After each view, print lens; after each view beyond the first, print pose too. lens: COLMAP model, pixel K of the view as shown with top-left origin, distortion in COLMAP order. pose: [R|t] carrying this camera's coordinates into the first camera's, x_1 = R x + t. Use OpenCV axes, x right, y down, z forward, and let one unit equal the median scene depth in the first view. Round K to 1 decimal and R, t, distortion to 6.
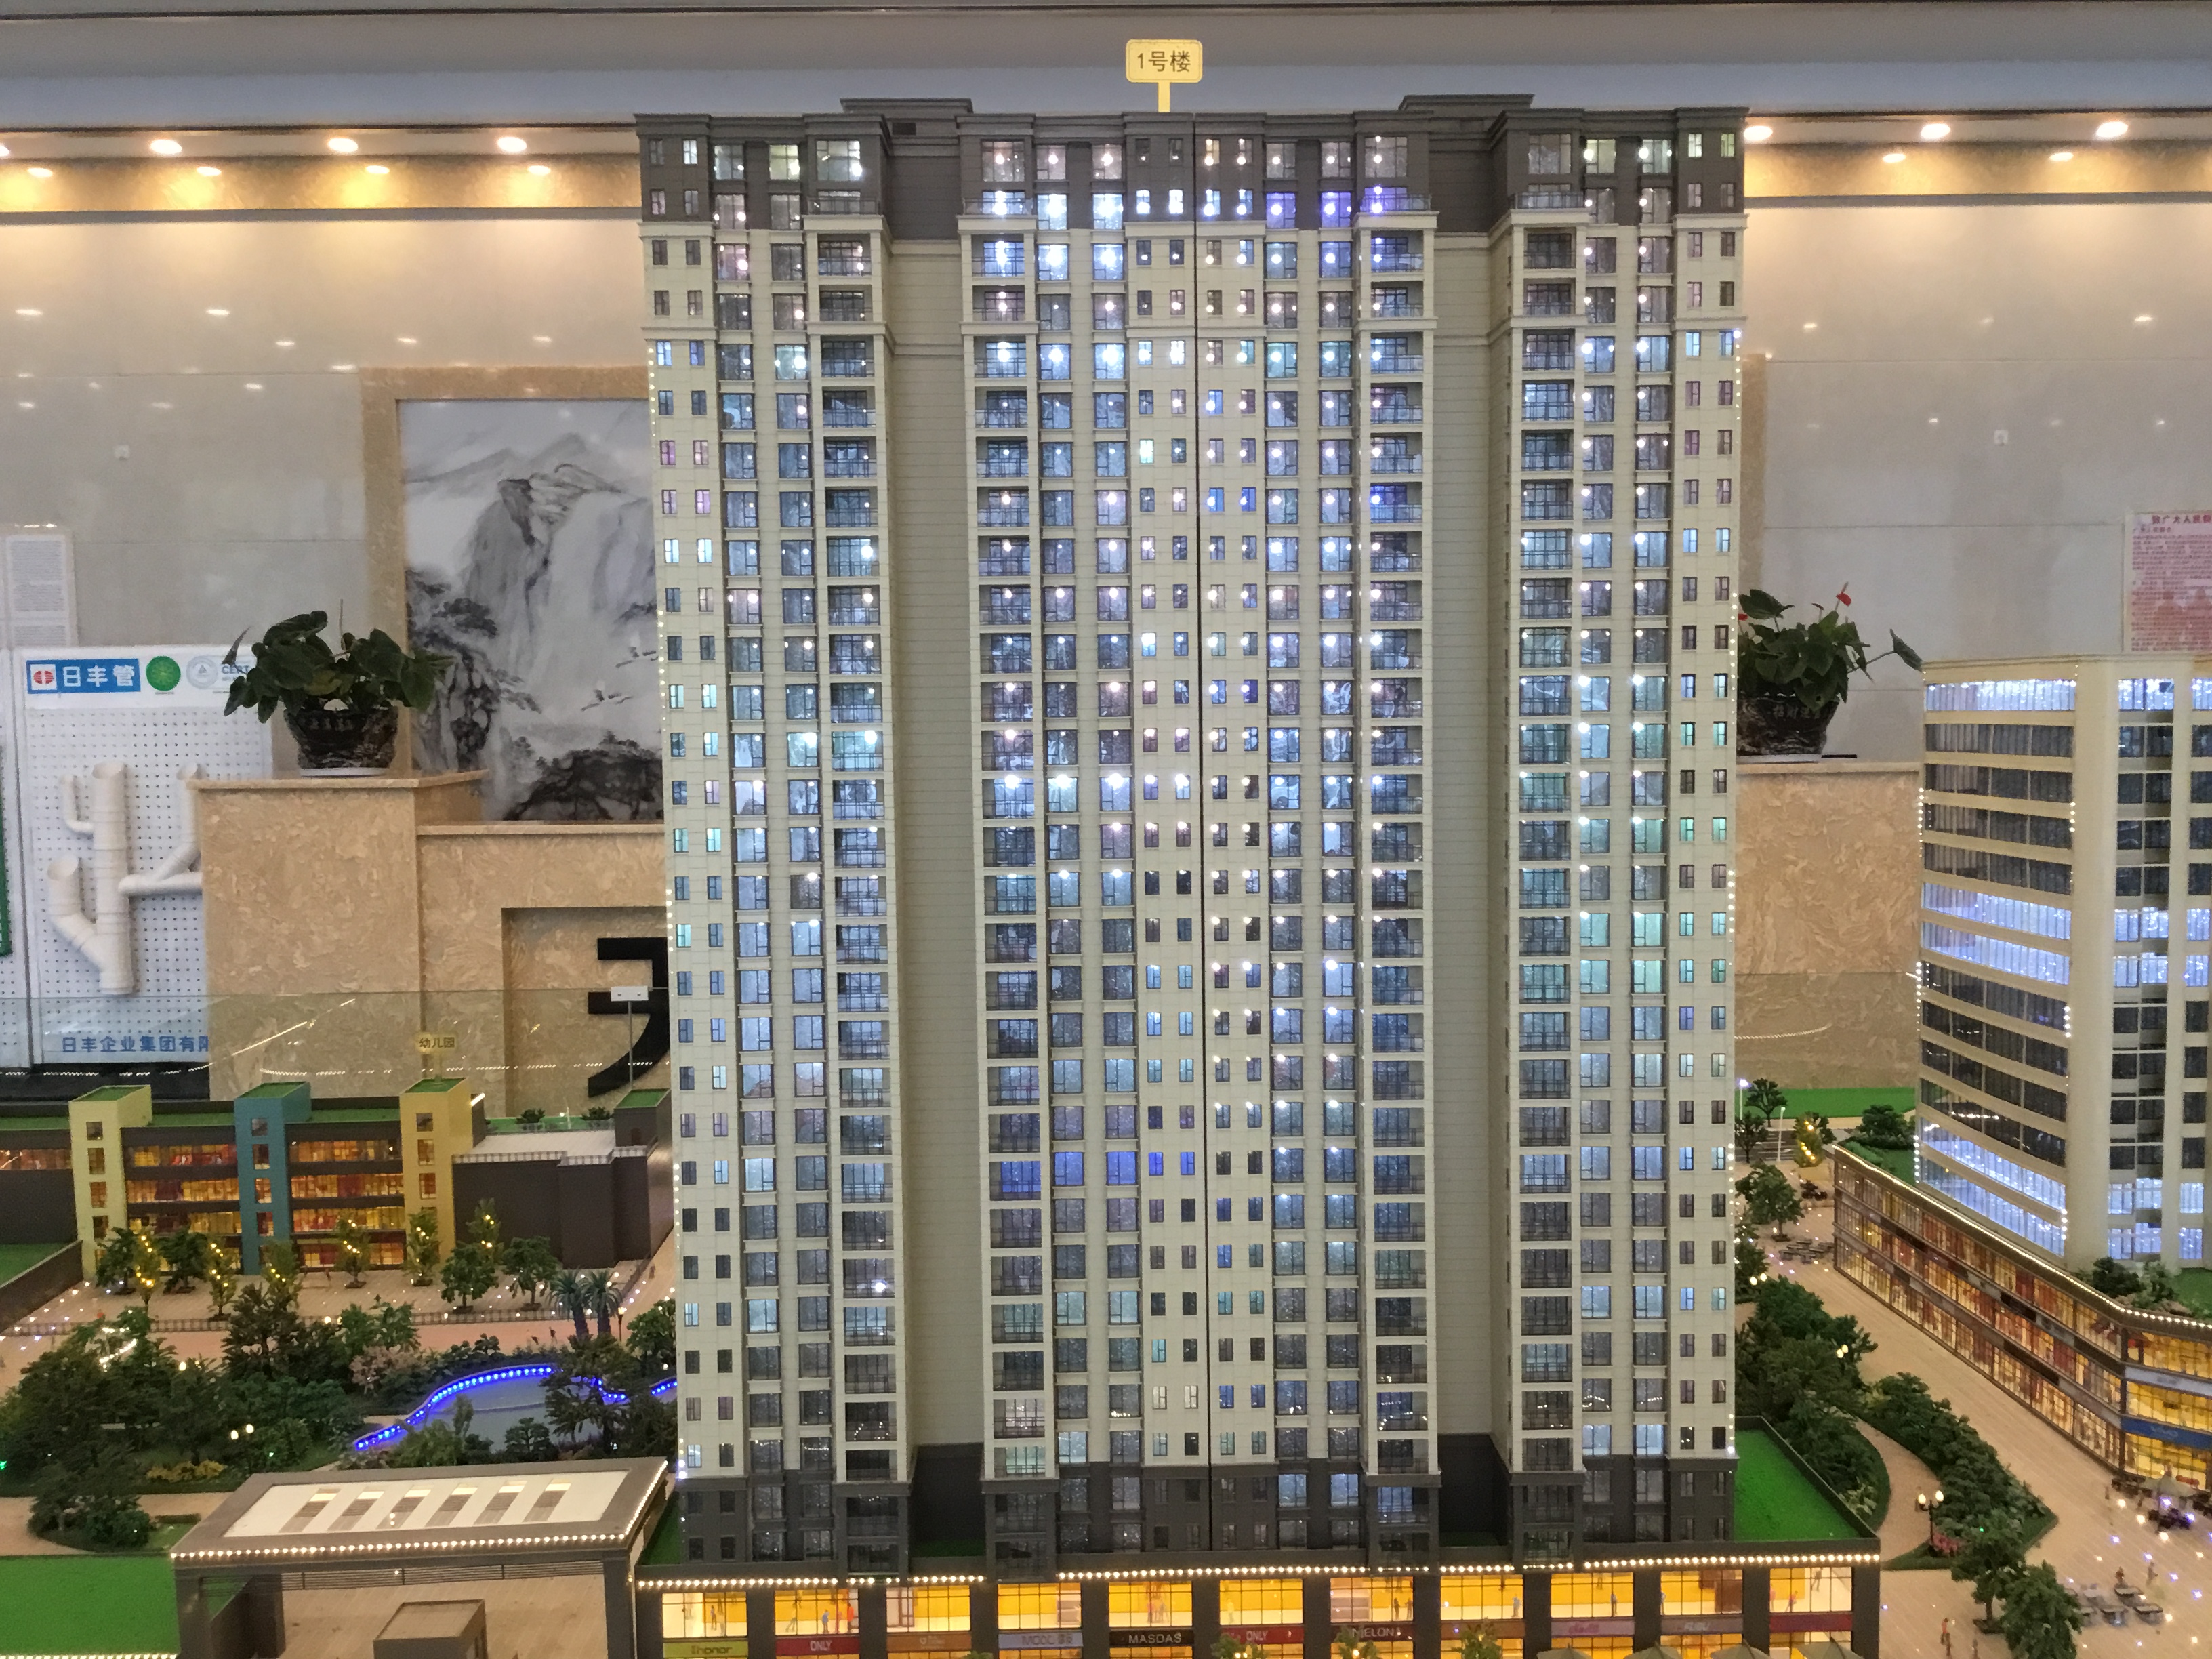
lens RADIAL K [[1957.7, 0, 1128.5], [0, 1957.7, 890.7], [0, 0, 1]] dist [0.024696, -0.008241]
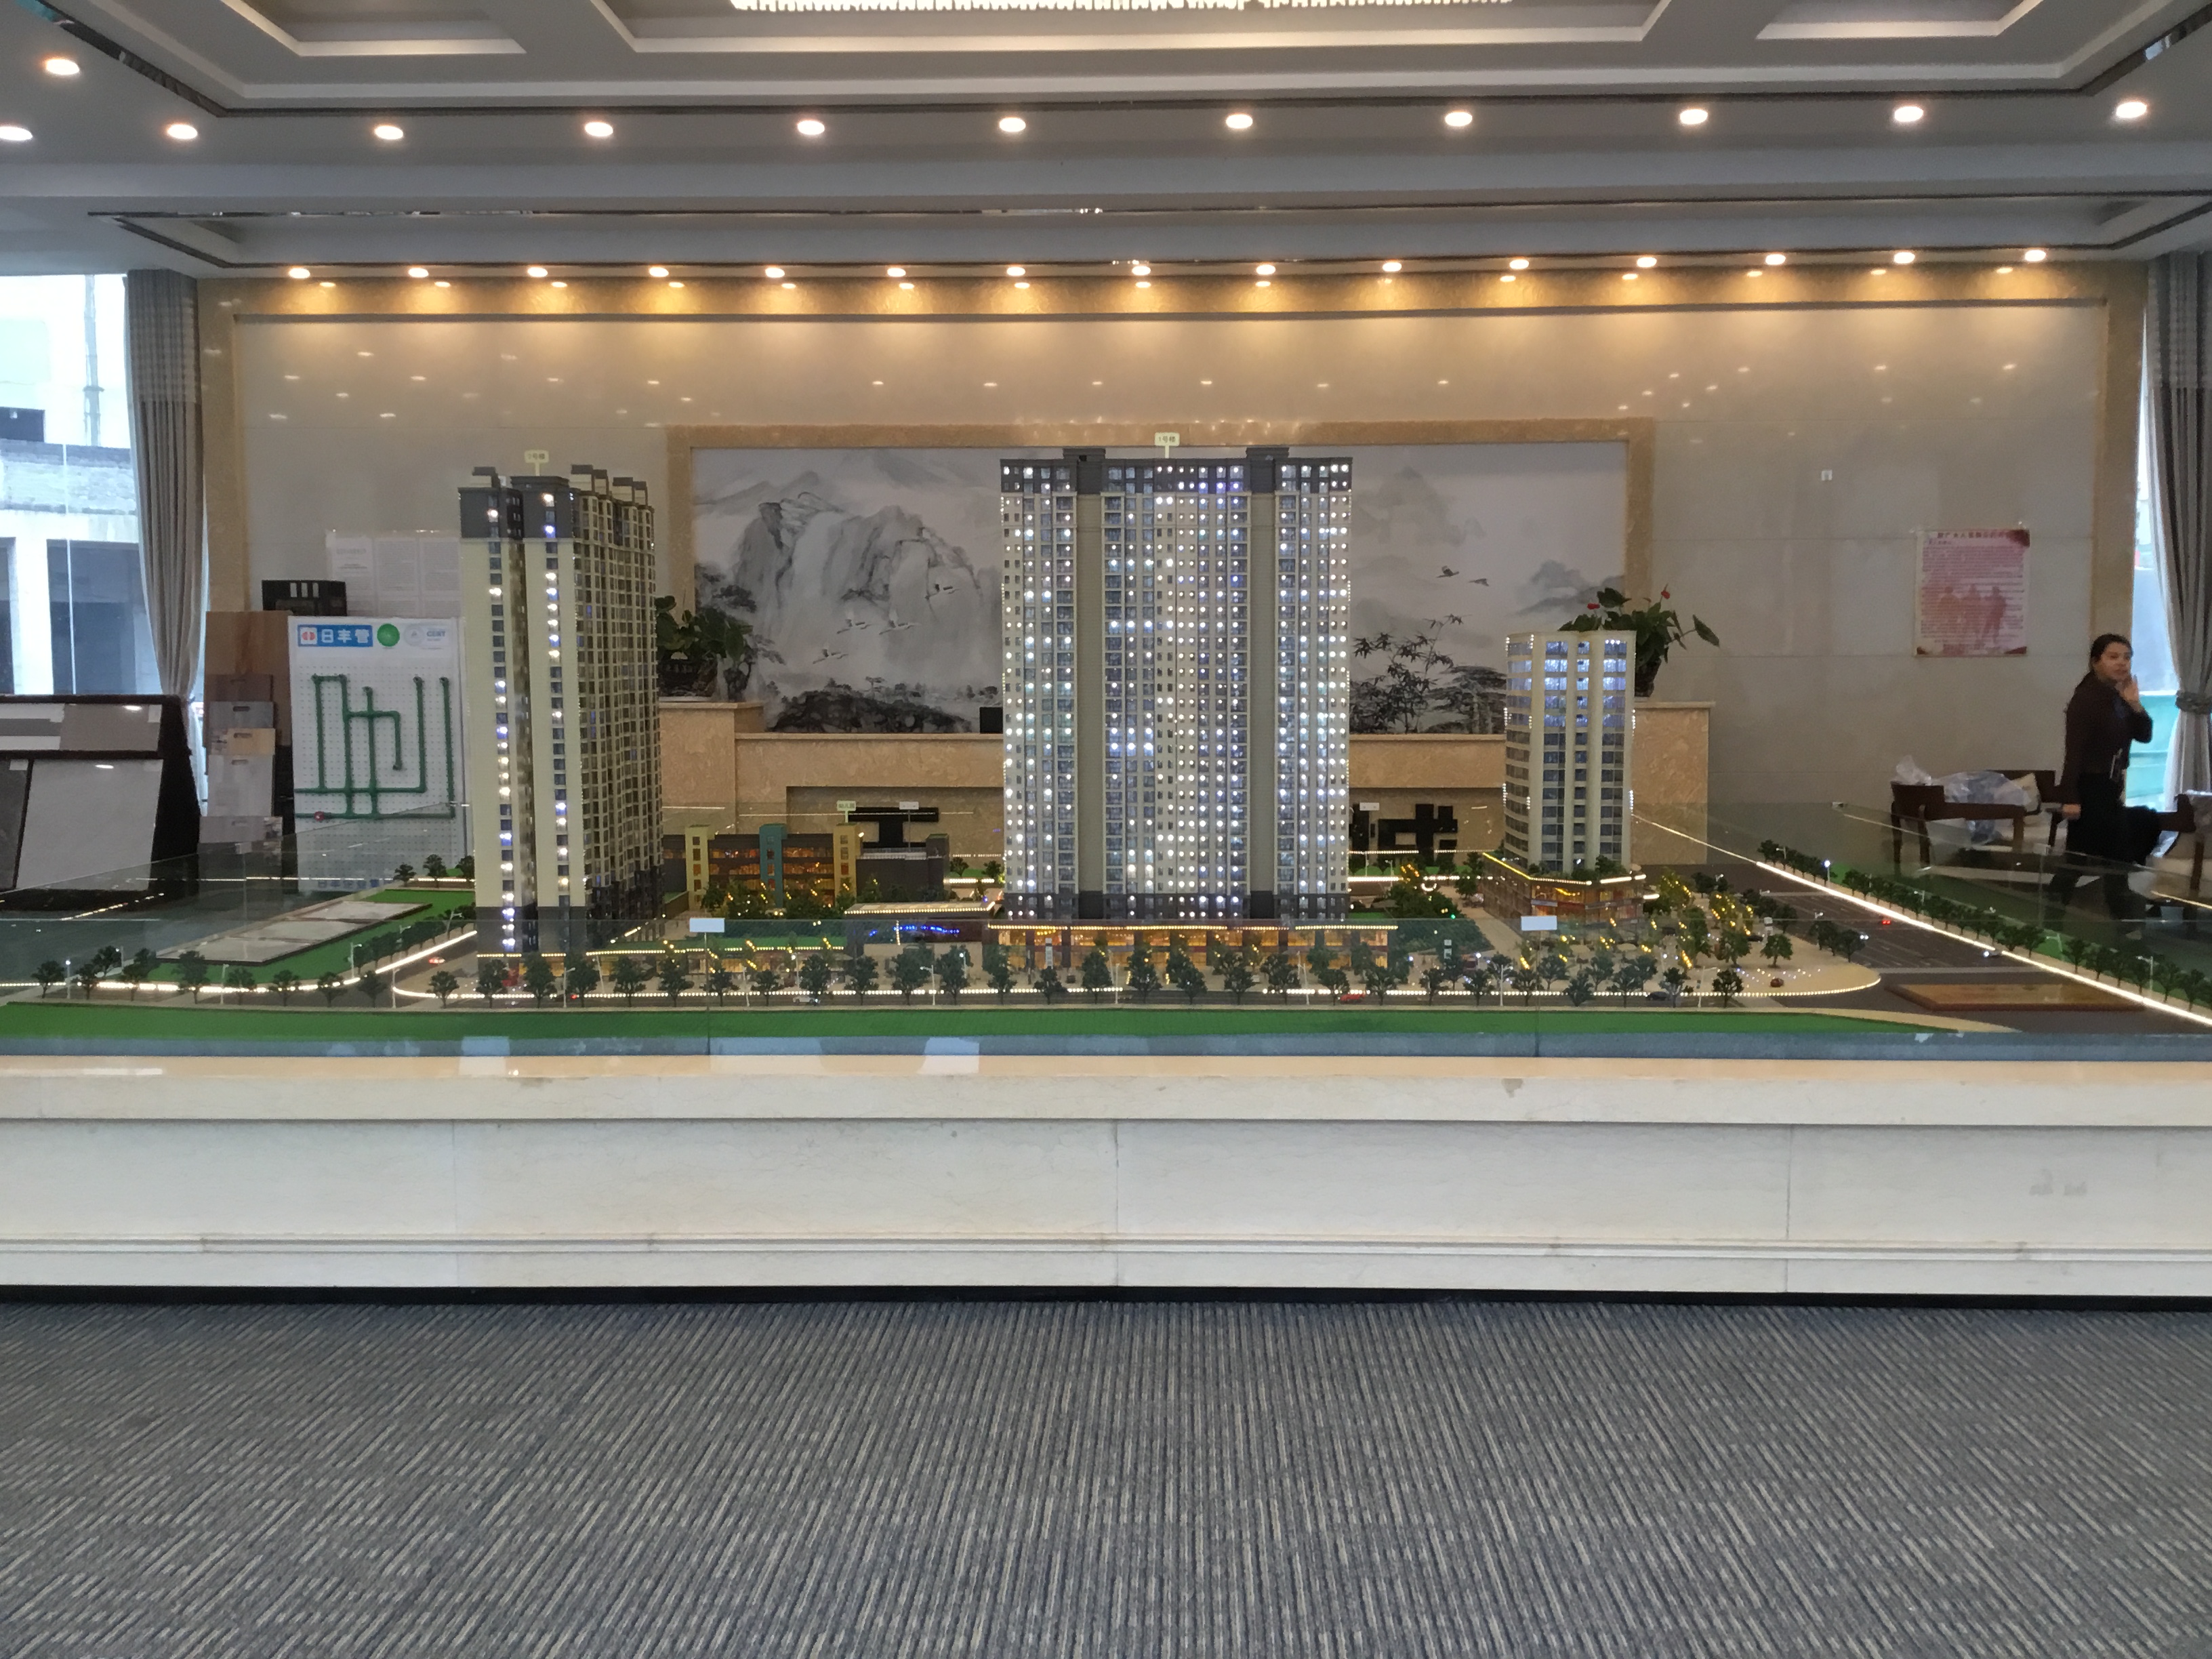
lens RADIAL K [[2007.3, 0, 1106.0], [0, 2007.3, 829.5], [0, 0, 1]] dist [0.063861, -0.009521]
pose [[0.998062, 0.014212, -0.060590, 0.030729], [-0.015349, 0.999714, -0.018348, 0.063409], [0.060312, 0.019242, 0.997994, -0.540155]]
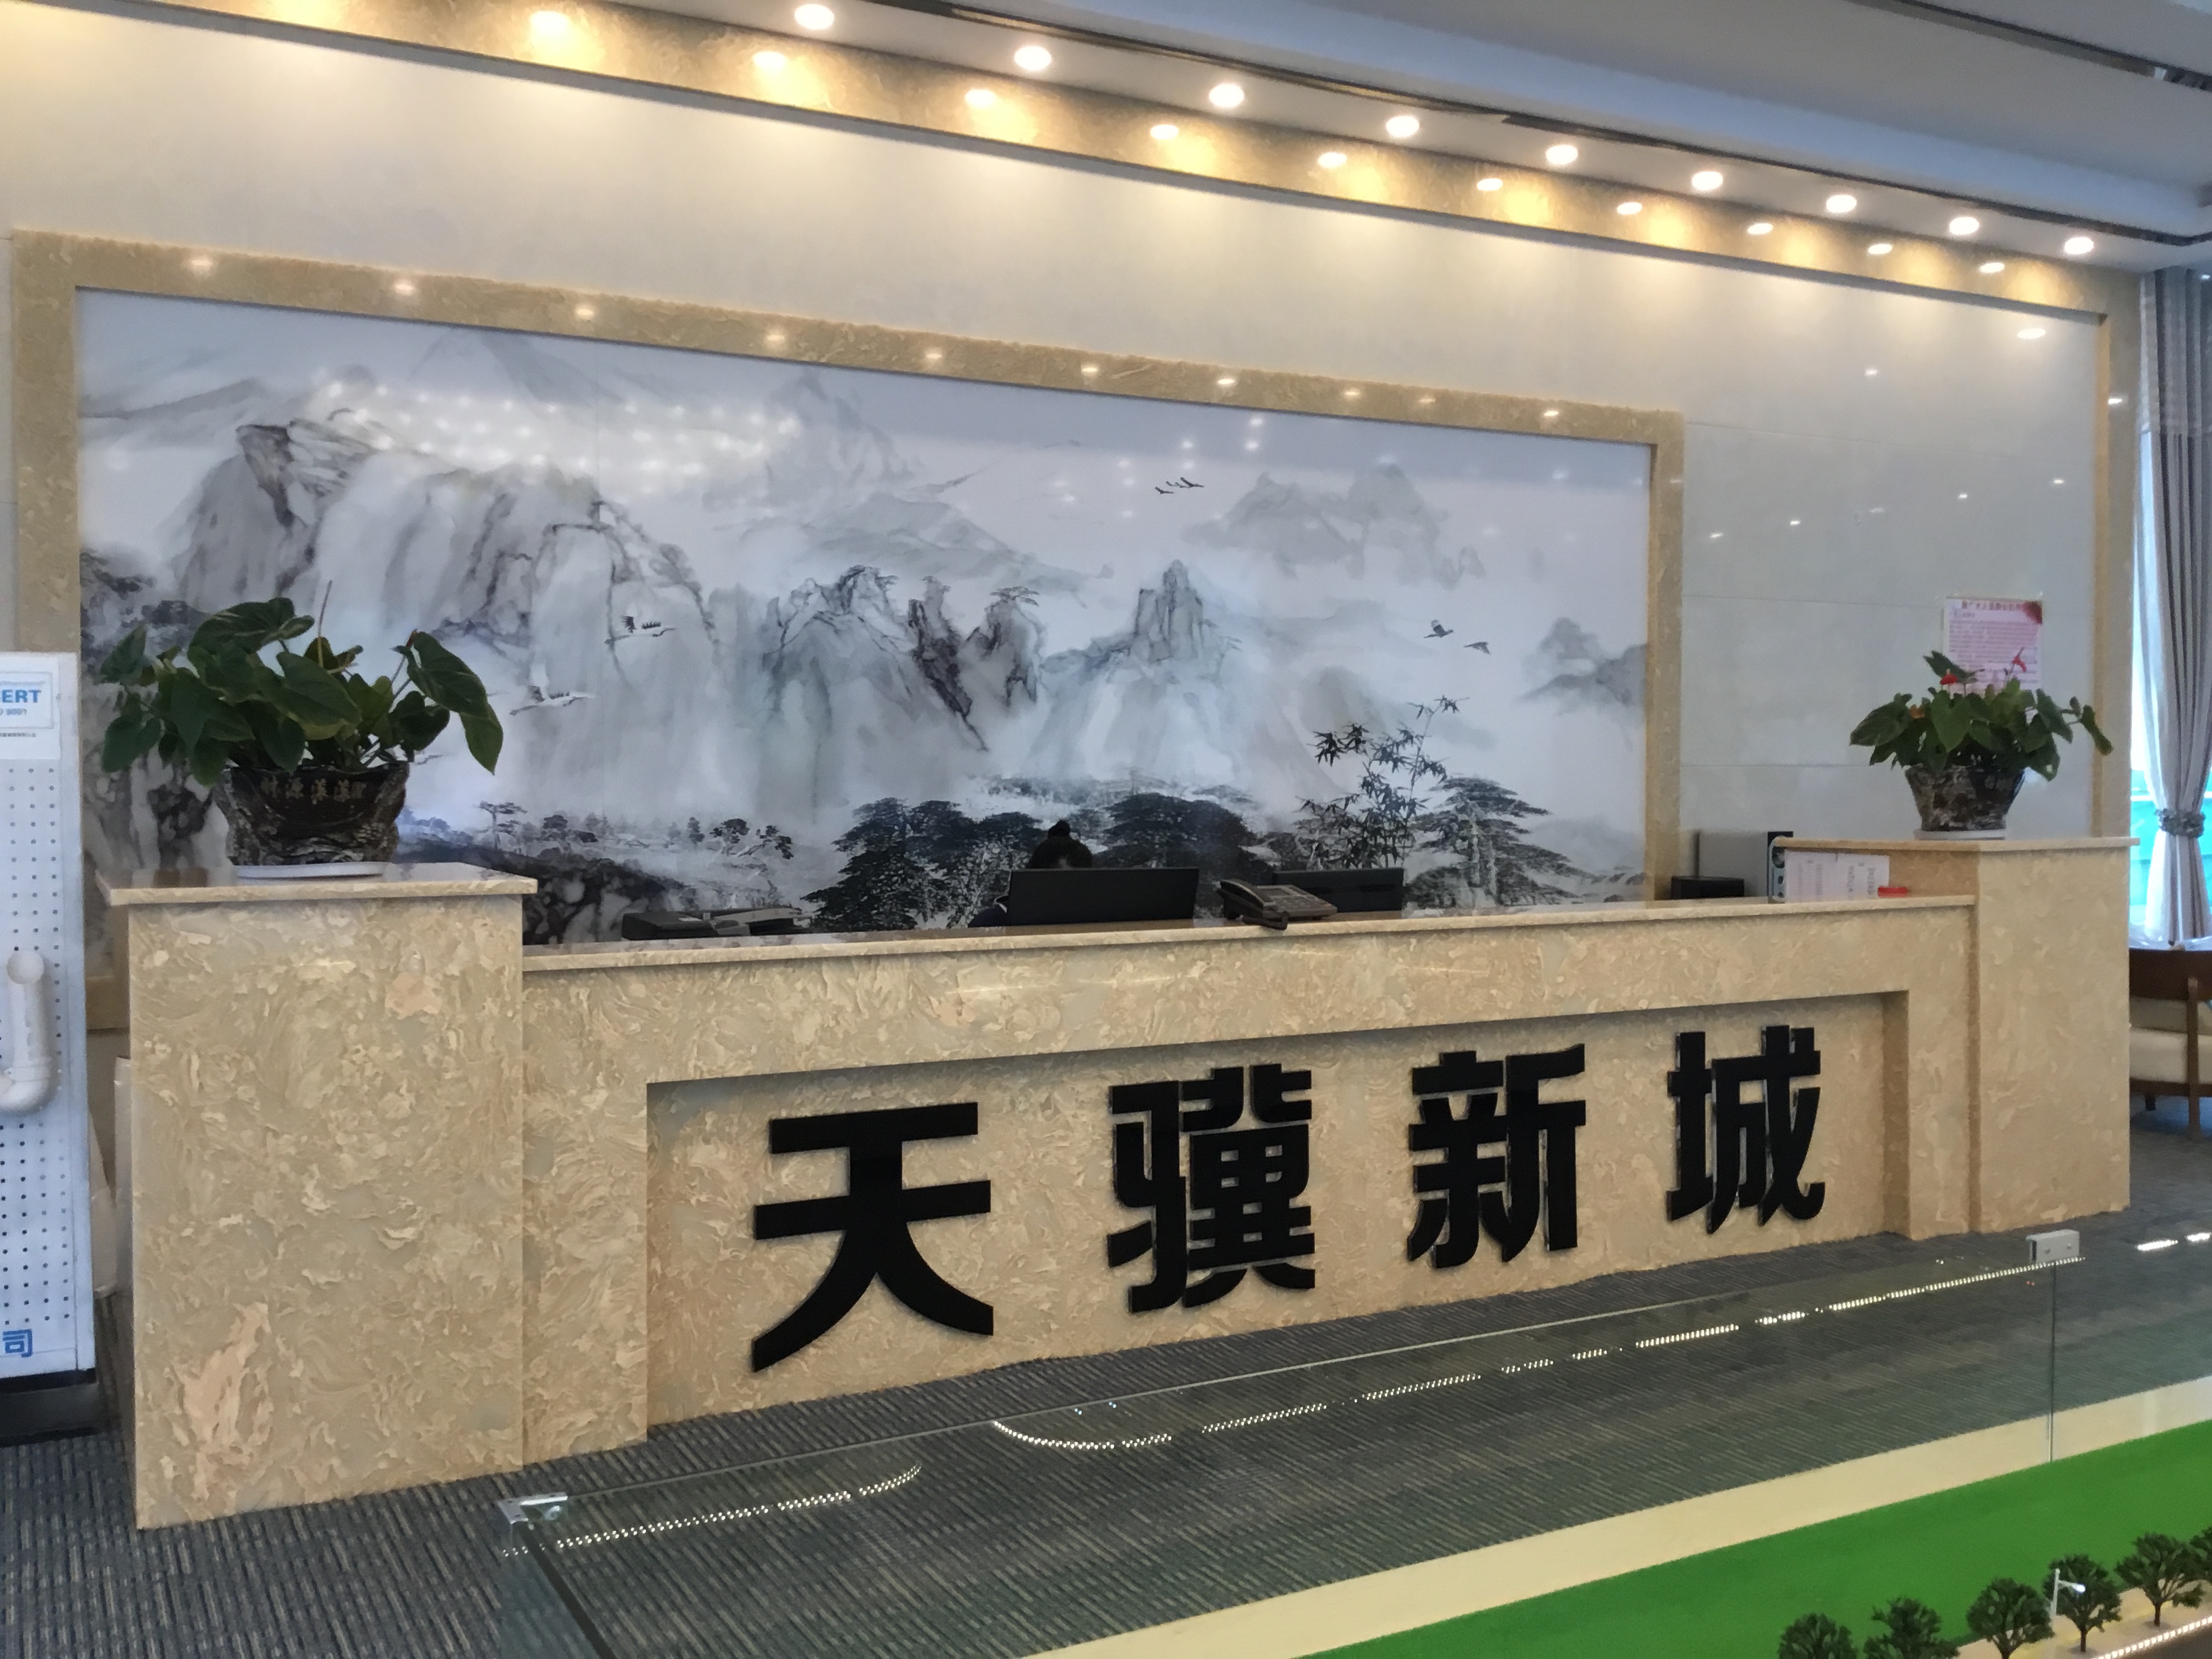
lens RADIAL K [[2007.3, 0, 1106.0], [0, 2007.3, 829.5], [0, 0, 1]] dist [0.063861, -0.009521]
pose [[0.889894, -0.003947, 0.456150, -0.442957], [0.037802, 0.997161, -0.065119, -0.022387], [-0.454598, 0.075193, 0.887517, 0.327524]]
